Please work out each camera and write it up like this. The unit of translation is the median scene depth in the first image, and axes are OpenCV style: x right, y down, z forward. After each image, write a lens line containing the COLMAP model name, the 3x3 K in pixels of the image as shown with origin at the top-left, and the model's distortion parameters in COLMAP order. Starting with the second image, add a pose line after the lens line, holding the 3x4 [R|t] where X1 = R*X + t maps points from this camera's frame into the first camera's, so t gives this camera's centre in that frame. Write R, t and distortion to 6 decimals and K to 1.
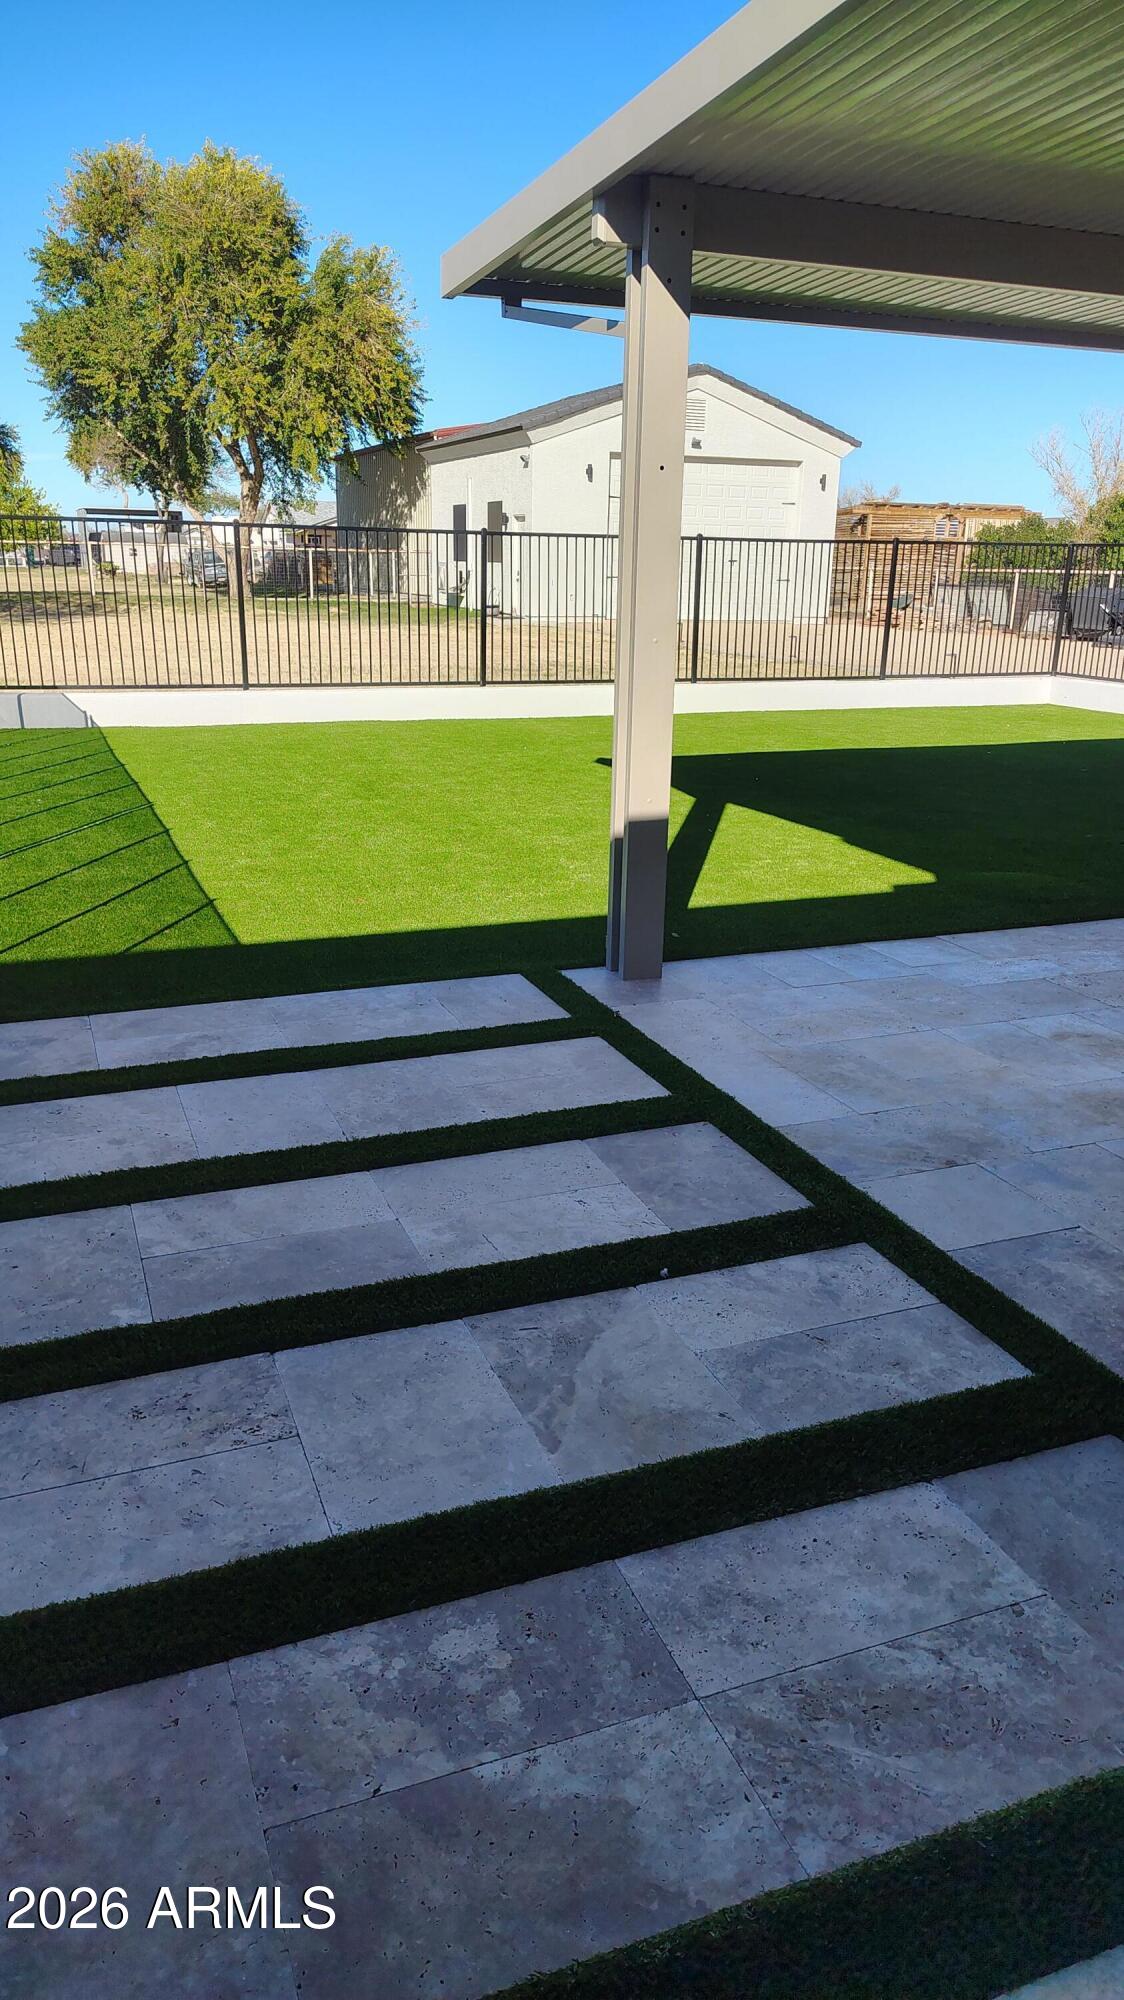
lens RADIAL K [[1370.2, 0, 565.0], [0, 1370.2, 1032.6], [0, 0, 1]] dist [0.020590, -0.041037]
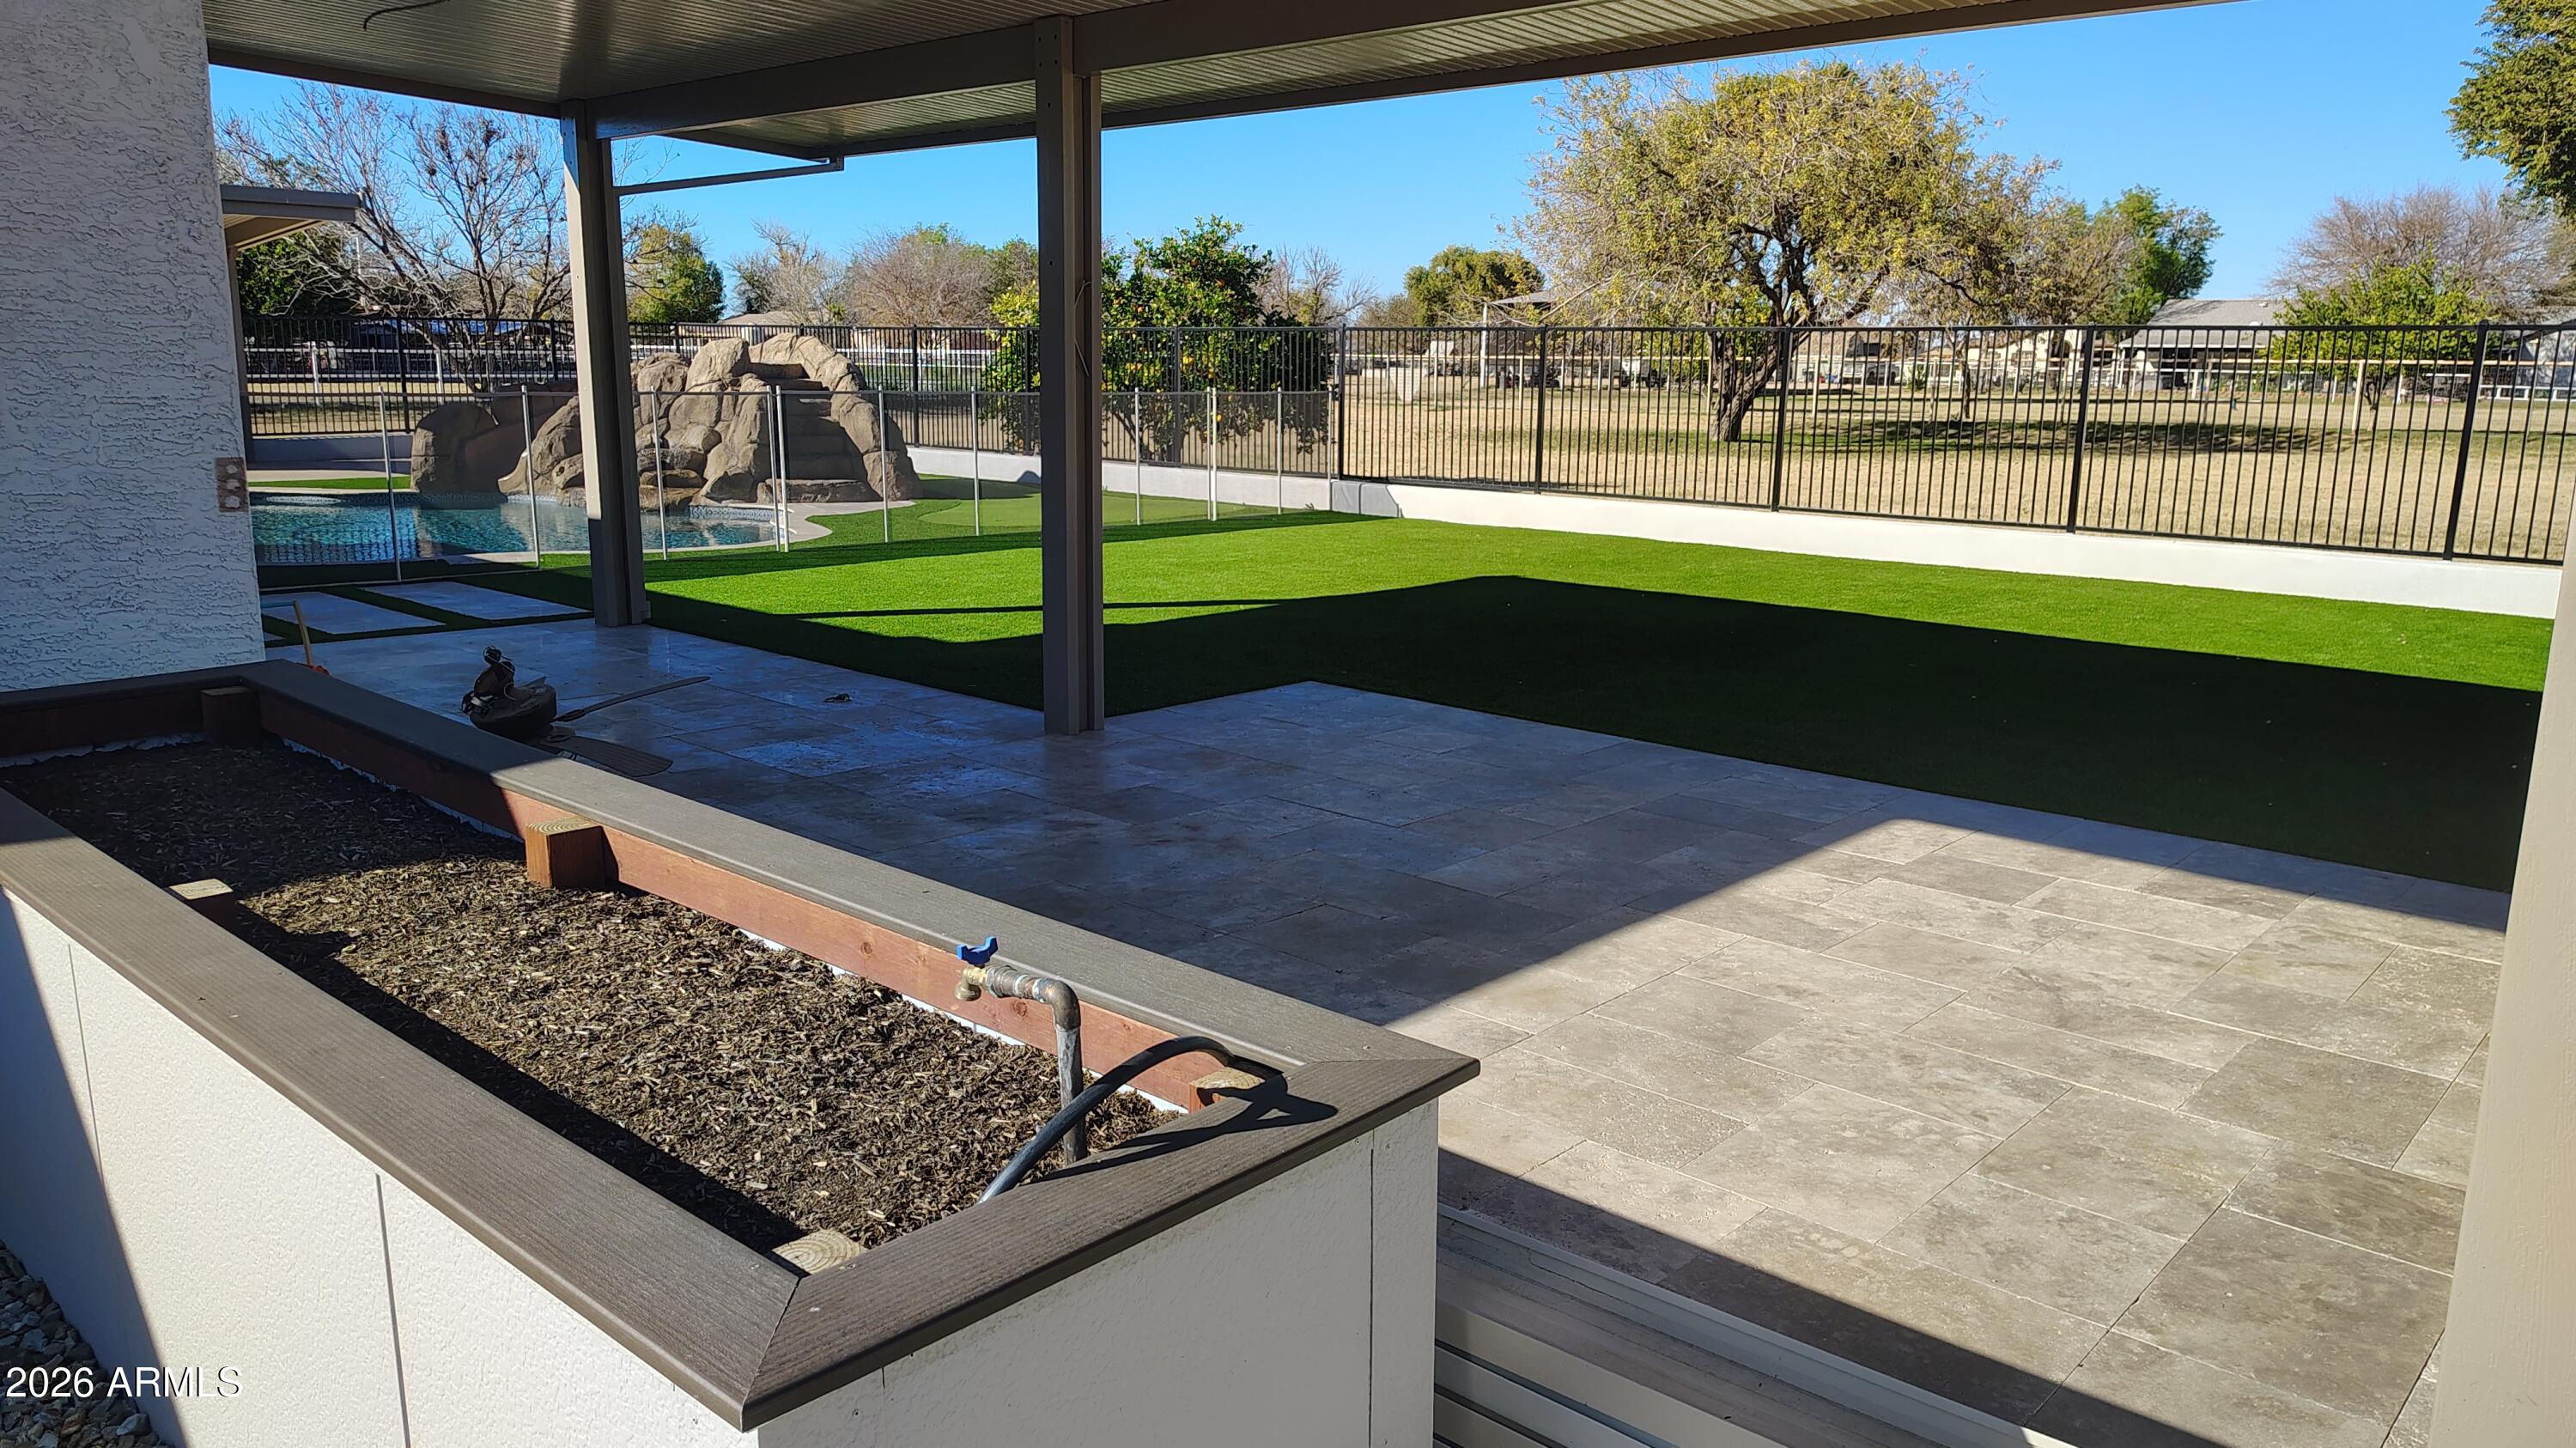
lens RADIAL K [[1765.0, 0, 1236.7], [0, 1765.0, 725.6], [0, 0, 1]] dist [0.020590, -0.041037]
pose [[0.403609, 0.172339, -0.898554, 0.474405], [-0.297326, 0.953501, 0.049326, -0.049660], [0.865273, 0.247255, 0.436082, 0.164726]]
